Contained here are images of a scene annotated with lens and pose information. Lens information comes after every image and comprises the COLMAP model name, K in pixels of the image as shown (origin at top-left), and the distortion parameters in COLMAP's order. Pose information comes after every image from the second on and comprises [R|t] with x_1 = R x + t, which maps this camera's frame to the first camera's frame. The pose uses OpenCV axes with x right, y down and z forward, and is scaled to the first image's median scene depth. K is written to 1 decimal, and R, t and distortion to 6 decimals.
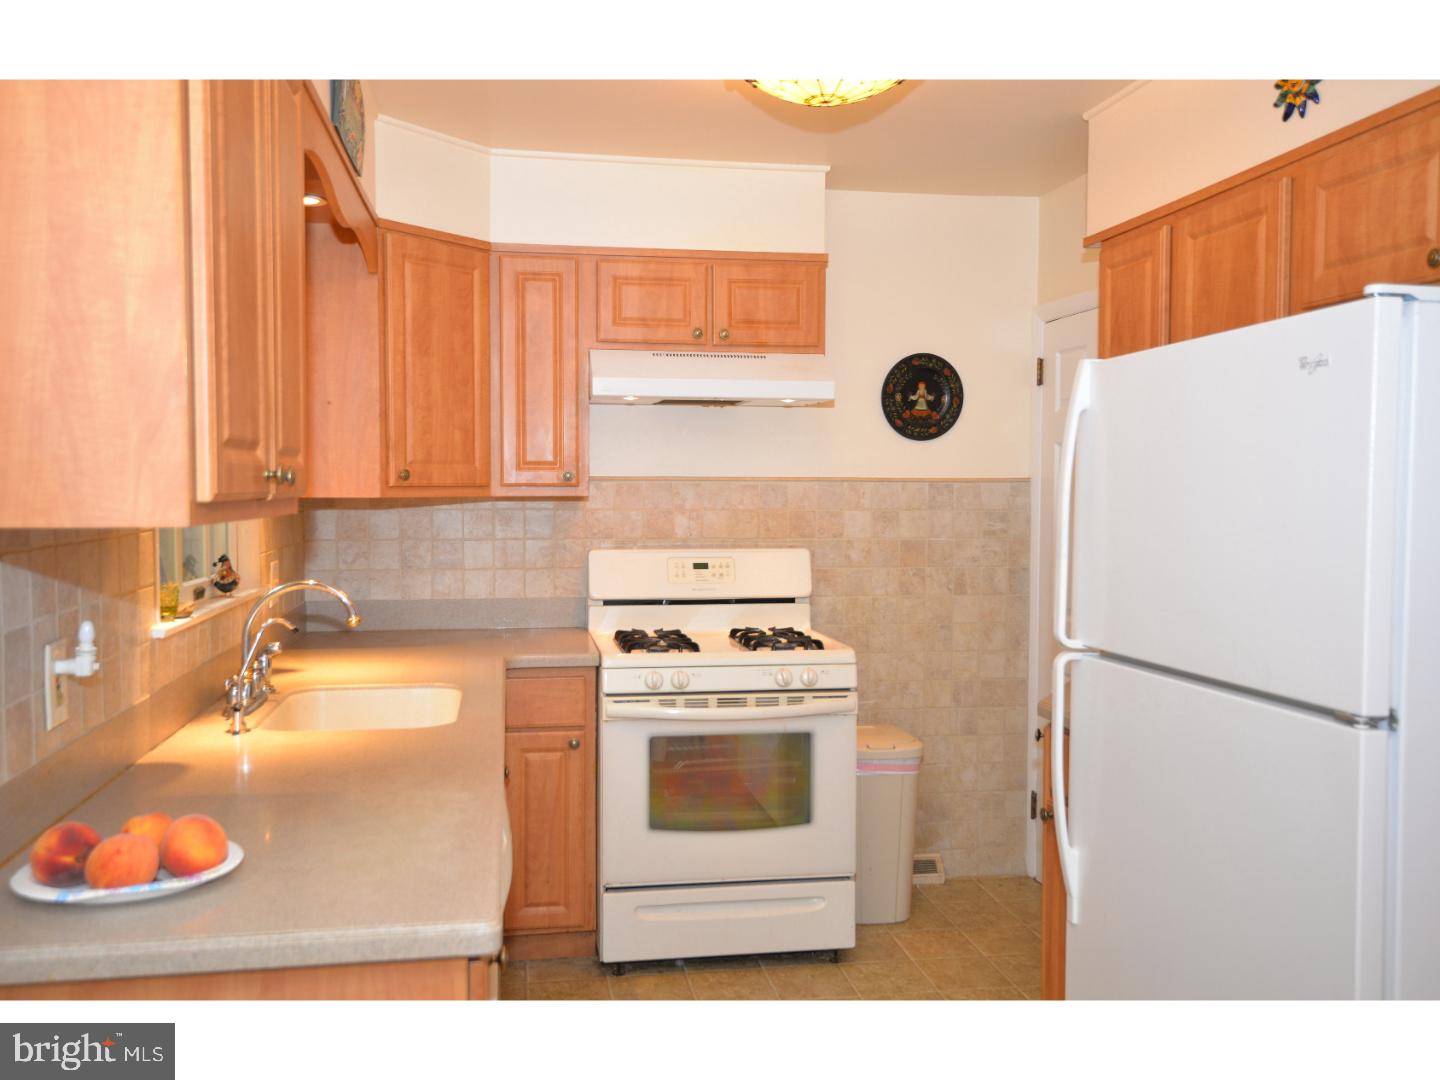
lens RADIAL K [[1228.1, 0, 720.6], [0, 1228.1, 542.8], [0, 0, 1]] dist [0.009503, 0.005482]
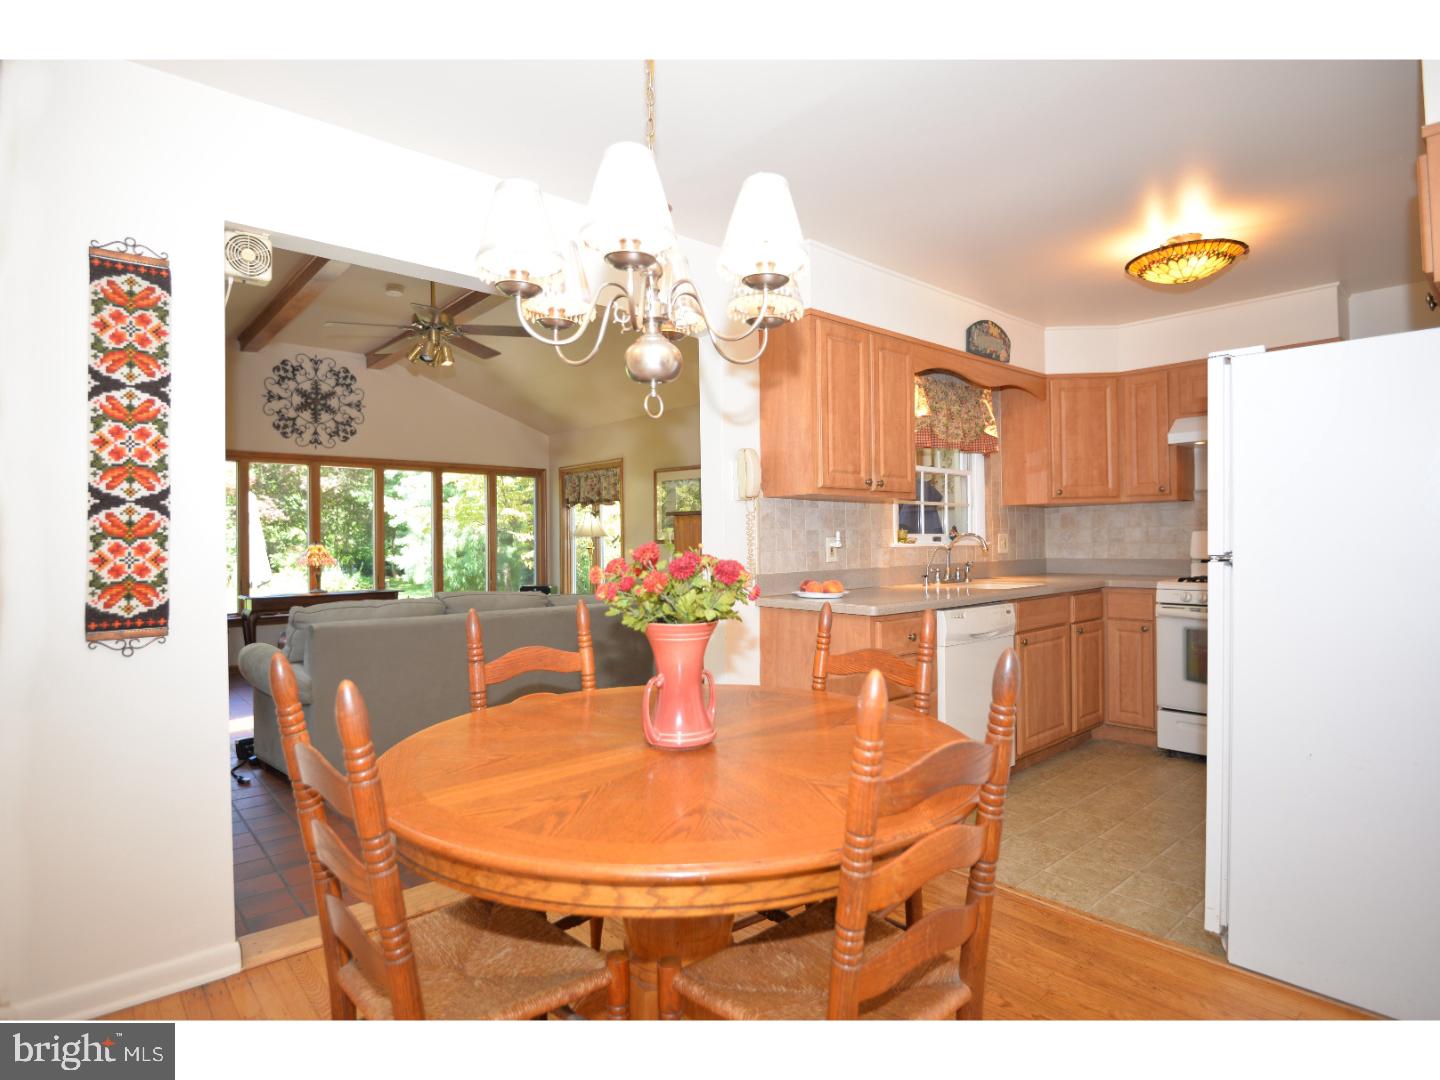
lens RADIAL K [[776.0, 0, 722.2], [0, 776.0, 540.0], [0, 0, 1]] dist [-0.021718, -0.000962]
pose [[0.537156, -0.011317, -0.843407, 0.534102], [-0.025092, 0.999253, -0.029390, 0.078030], [0.843109, 0.036950, 0.536471, -0.190837]]
